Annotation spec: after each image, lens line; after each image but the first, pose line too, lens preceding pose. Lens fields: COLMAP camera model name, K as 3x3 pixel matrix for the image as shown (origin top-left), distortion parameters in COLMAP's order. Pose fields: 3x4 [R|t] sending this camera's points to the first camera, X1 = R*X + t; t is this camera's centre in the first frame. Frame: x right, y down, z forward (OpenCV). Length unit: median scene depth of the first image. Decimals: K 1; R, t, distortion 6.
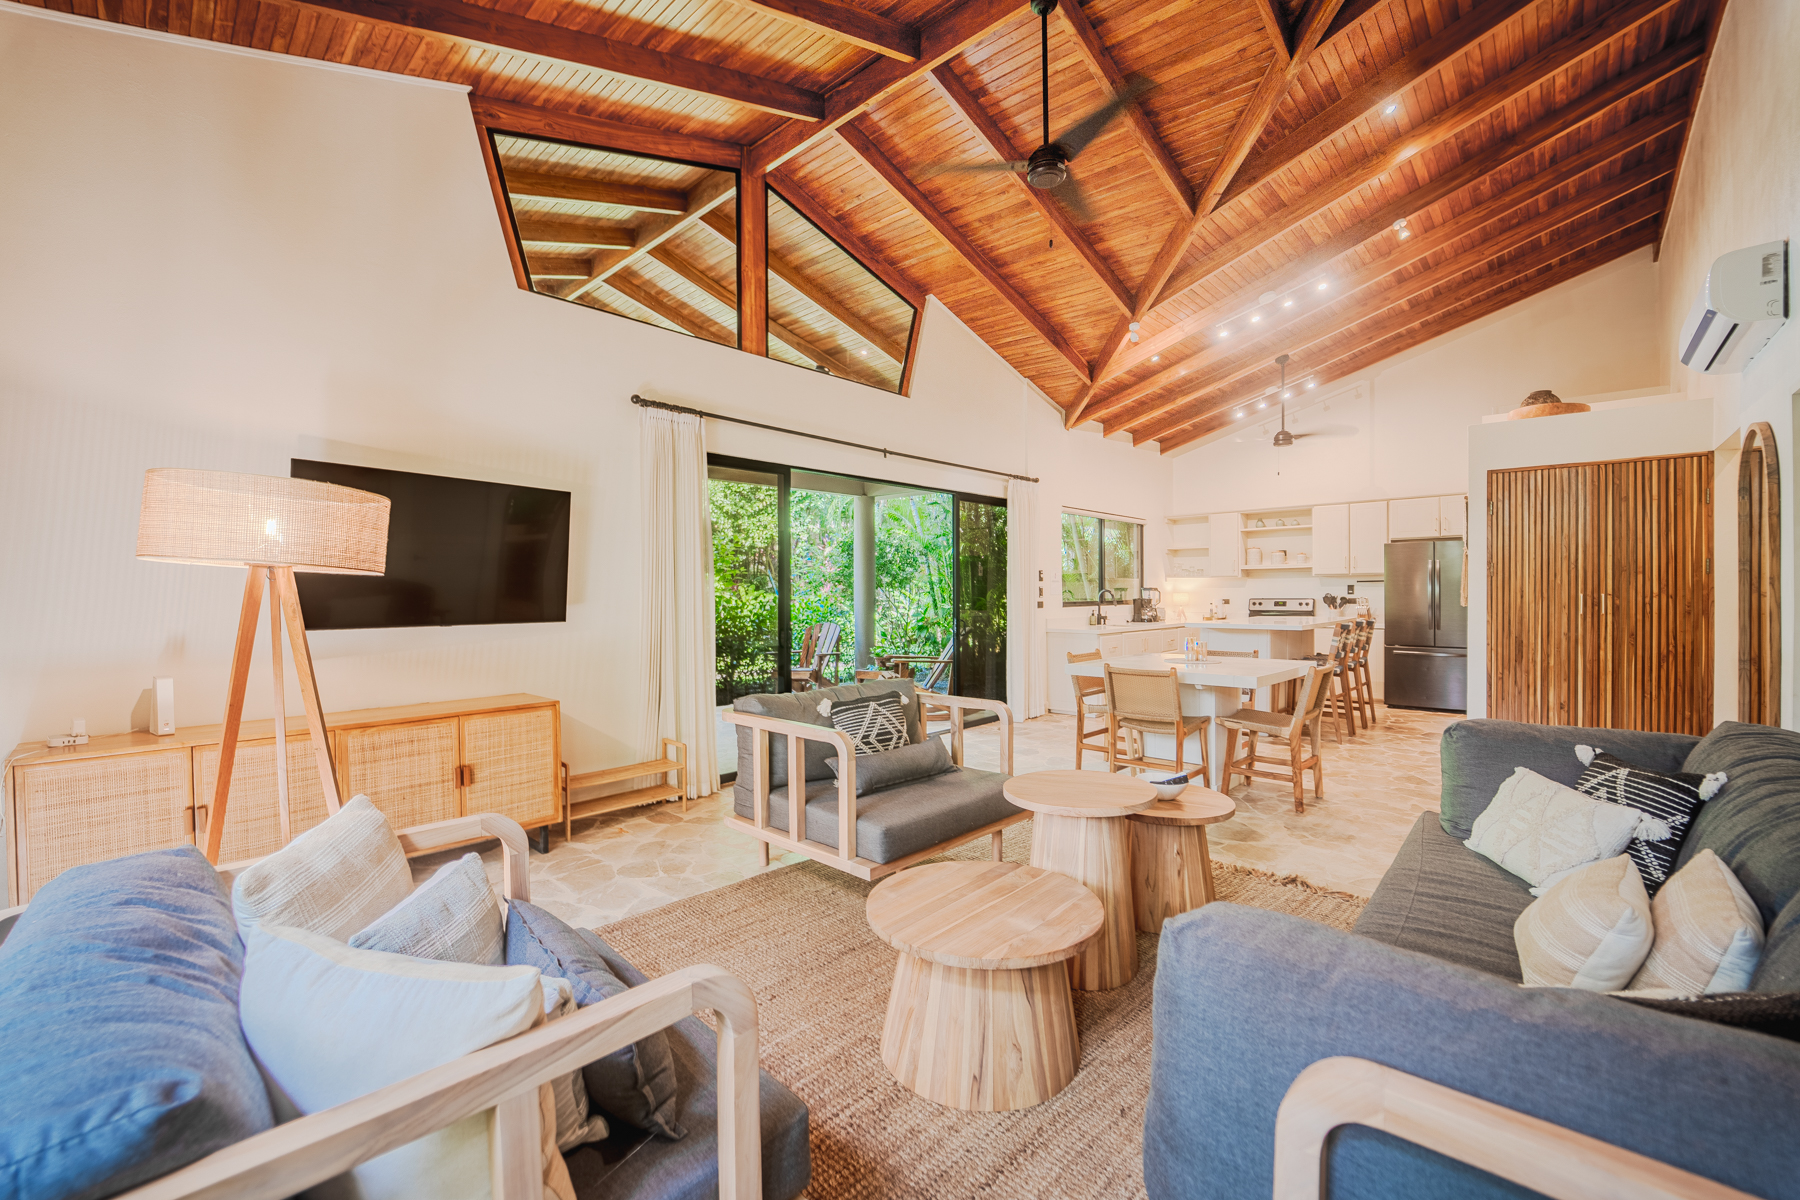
lens RADIAL K [[740.7, 0, 900.0], [0, 740.7, 600.0], [0, 0, 1]] dist [-0.002285, -0.000104]
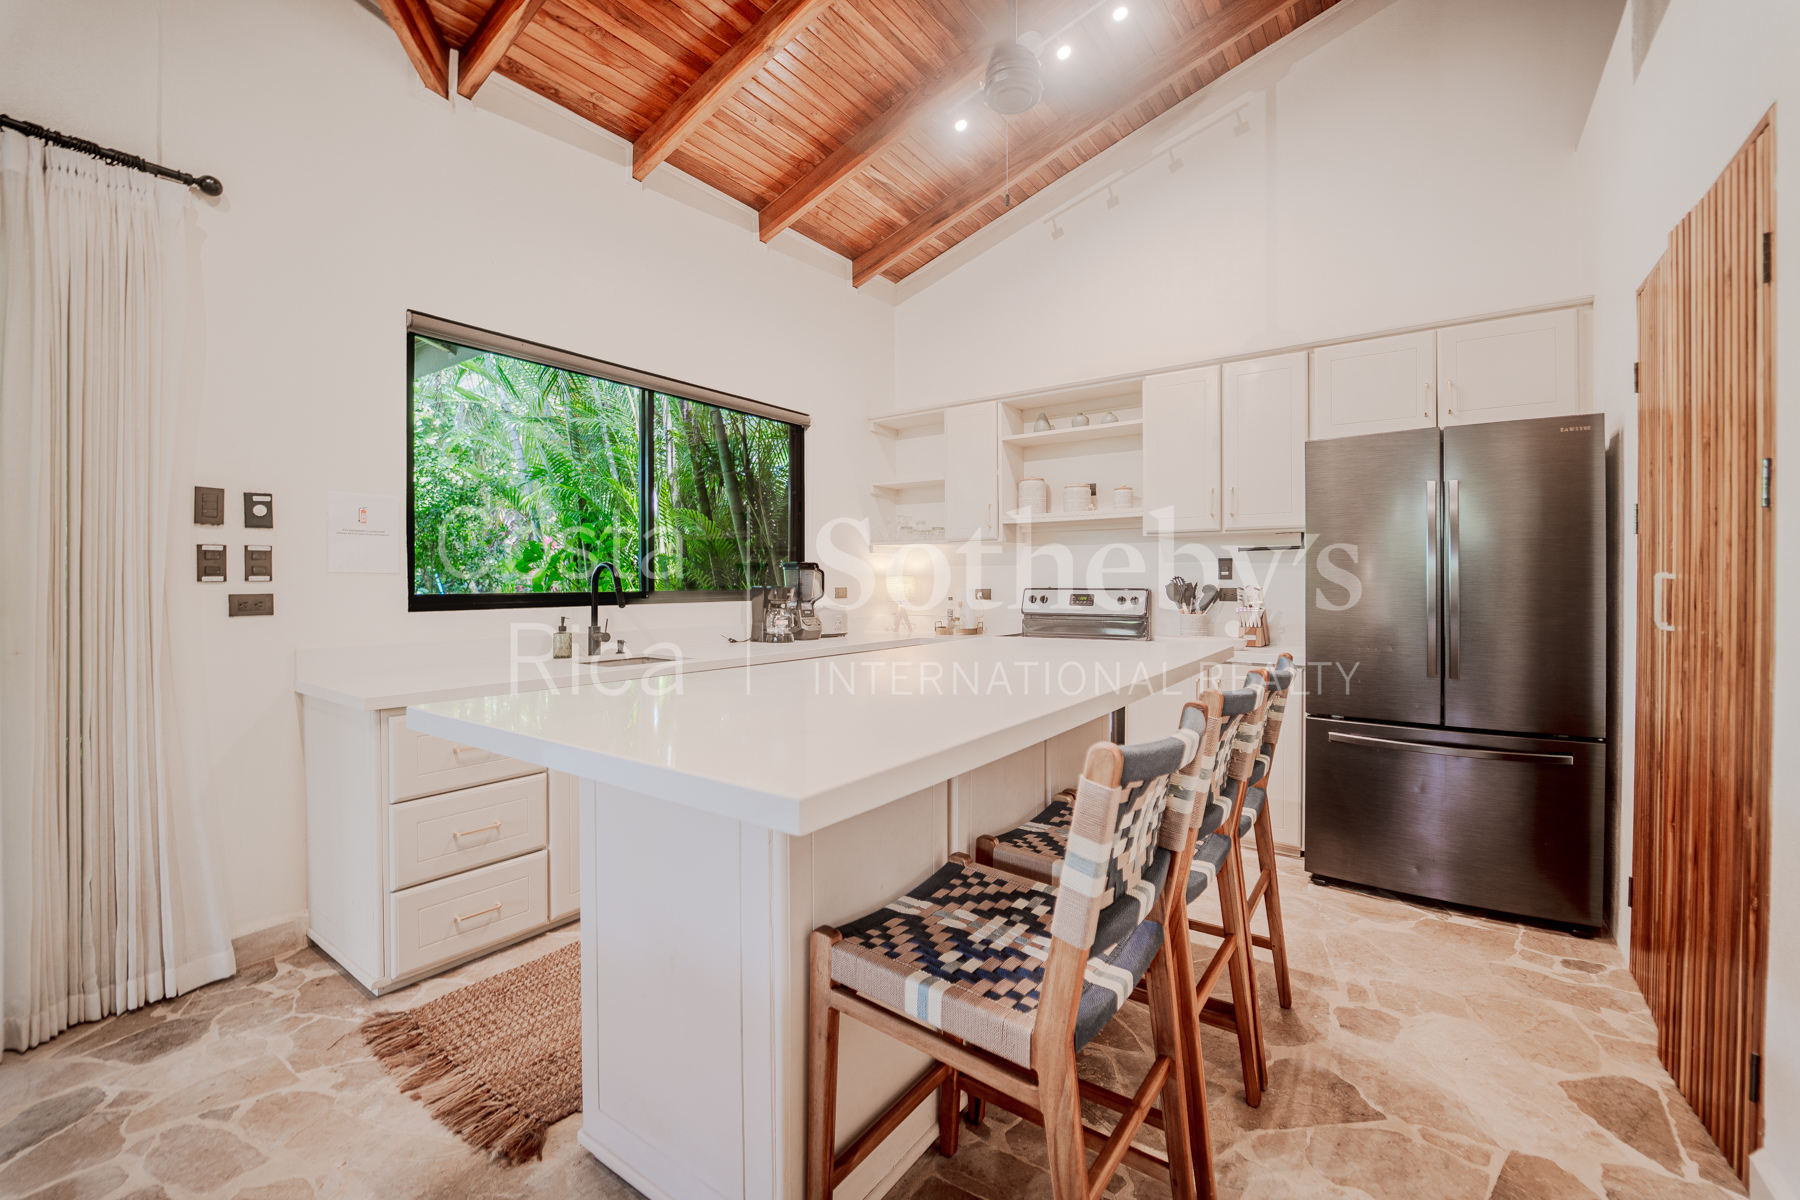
lens RADIAL K [[749.7, 0, 892.0], [0, 749.7, 583.3], [0, 0, 1]] dist [-0.018773, -0.000068]
pose [[0.994145, 0.005497, 0.107912, 0.353523], [-0.004841, 0.999968, -0.006338, -0.001518], [-0.107943, 0.005779, 0.994140, 0.564453]]
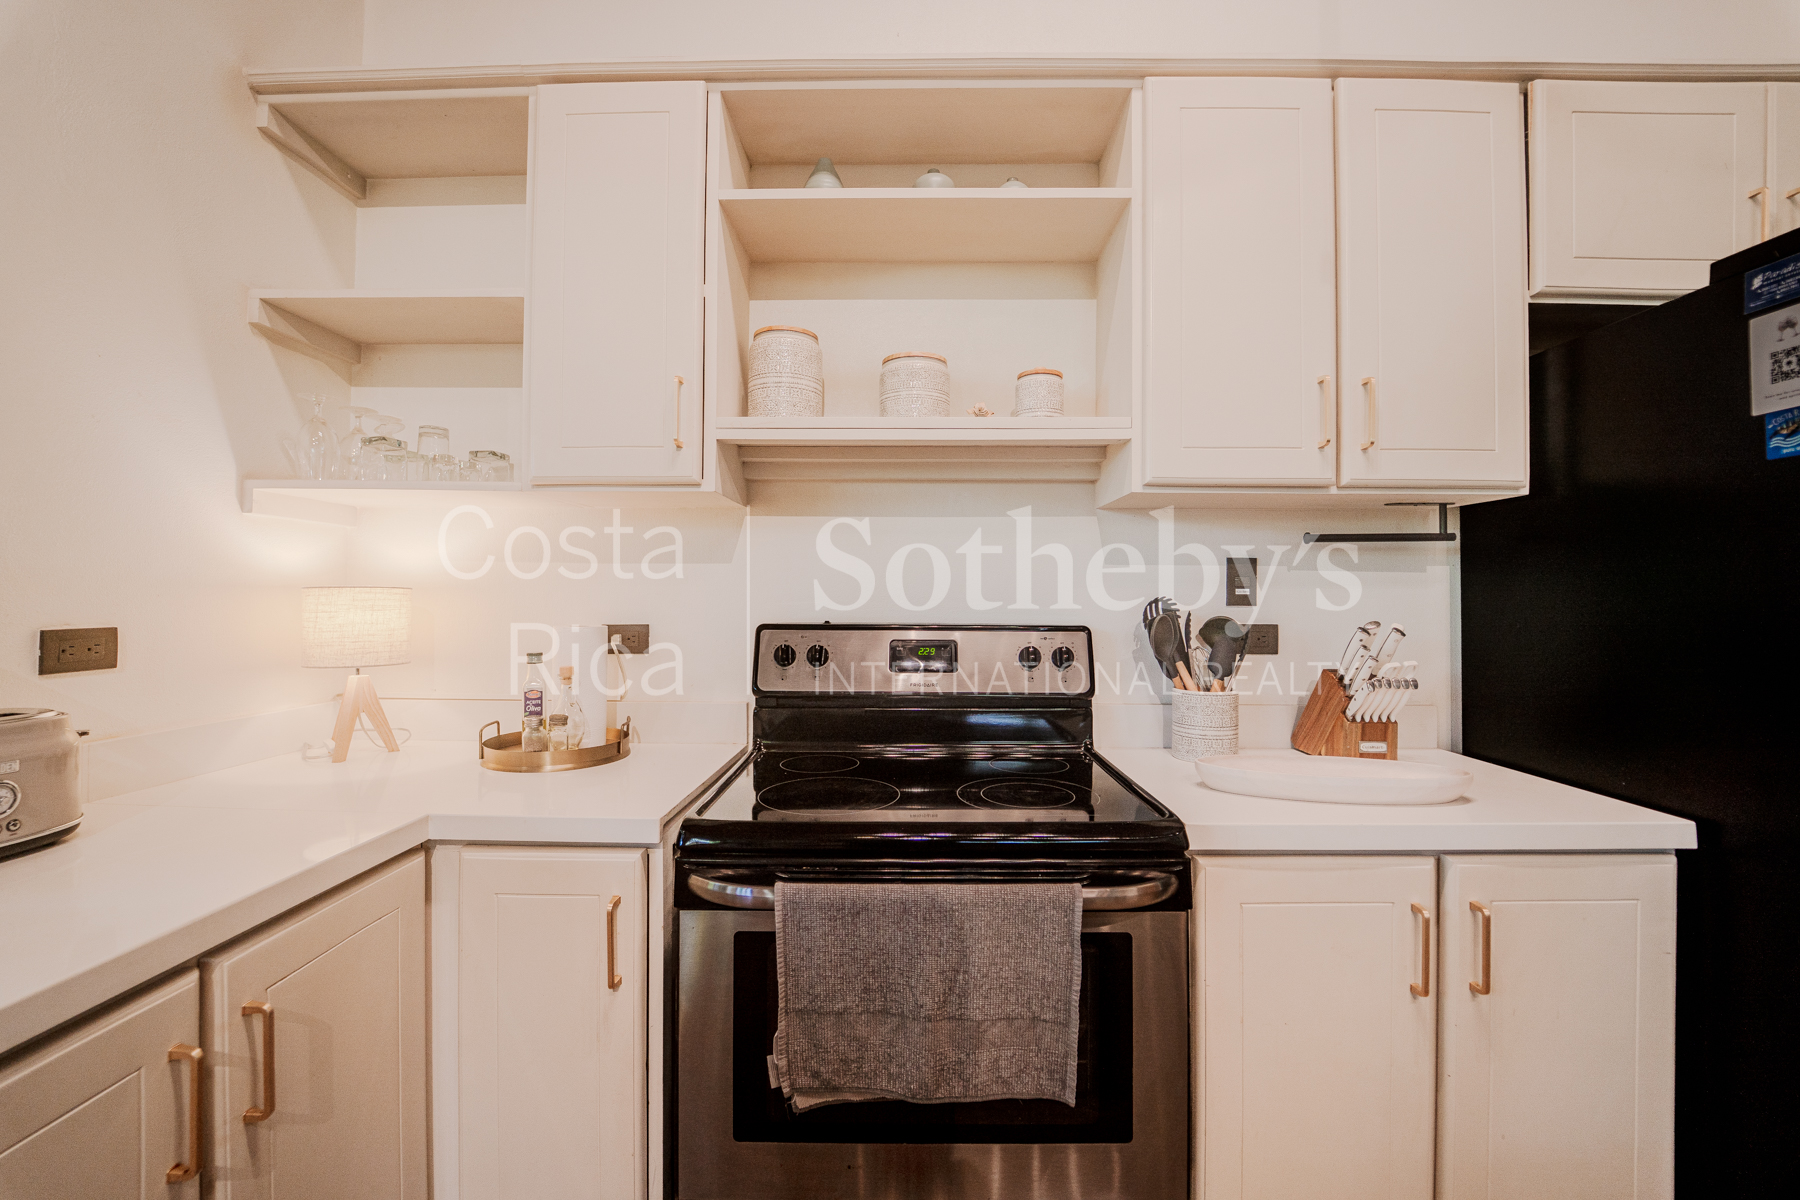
lens RADIAL K [[749.7, 0, 892.0], [0, 749.7, 583.3], [0, 0, 1]] dist [-0.018773, -0.000068]
pose [[0.750427, 0.024286, 0.660507, 0.396449], [-0.006710, 0.999553, -0.029129, -0.007088], [-0.660919, 0.017427, 0.750255, 0.884930]]
